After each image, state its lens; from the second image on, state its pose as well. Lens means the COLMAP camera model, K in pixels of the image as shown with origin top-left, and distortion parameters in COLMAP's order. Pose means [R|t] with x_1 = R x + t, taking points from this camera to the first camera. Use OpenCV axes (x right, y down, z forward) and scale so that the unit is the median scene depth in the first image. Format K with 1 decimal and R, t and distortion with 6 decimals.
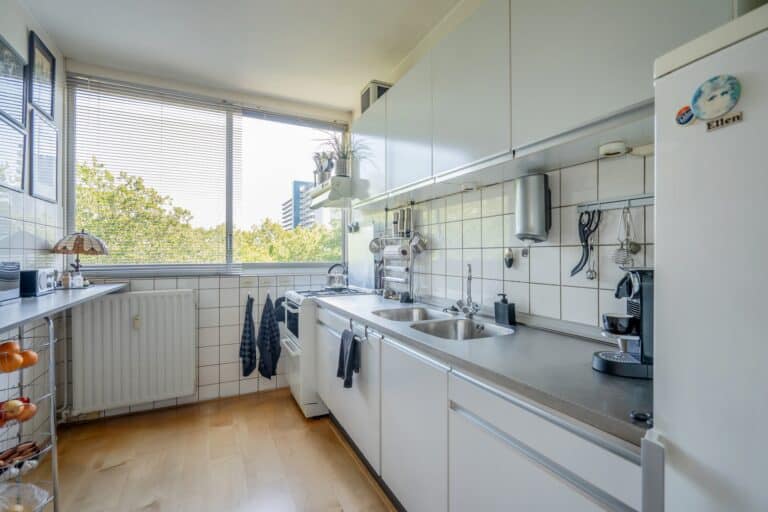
lens RADIAL K [[350.4, 0, 383.1], [0, 350.4, 250.7], [0, 0, 1]] dist [-0.003287, 0.000051]
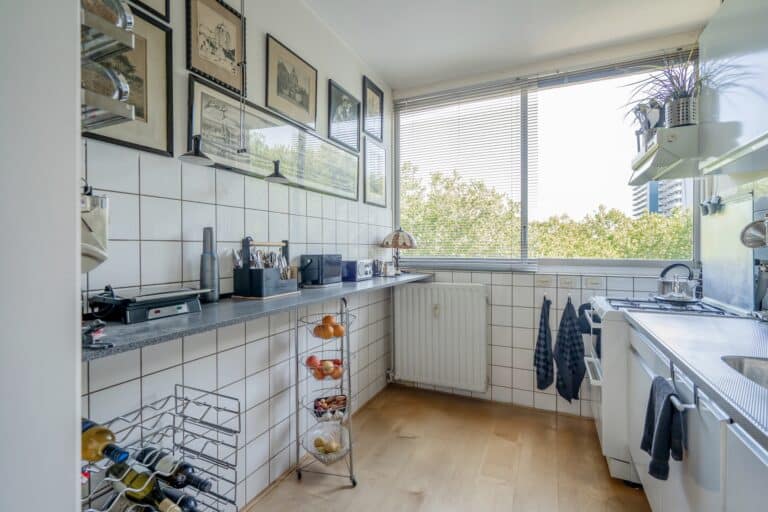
lens RADIAL K [[350.4, 0, 383.1], [0, 350.4, 250.7], [0, 0, 1]] dist [-0.003287, 0.000051]
pose [[0.626041, 0.007866, -0.779751, 0.038017], [0.006246, 0.999866, 0.015101, 0.000032], [0.779765, -0.014325, 0.625908, 0.166989]]
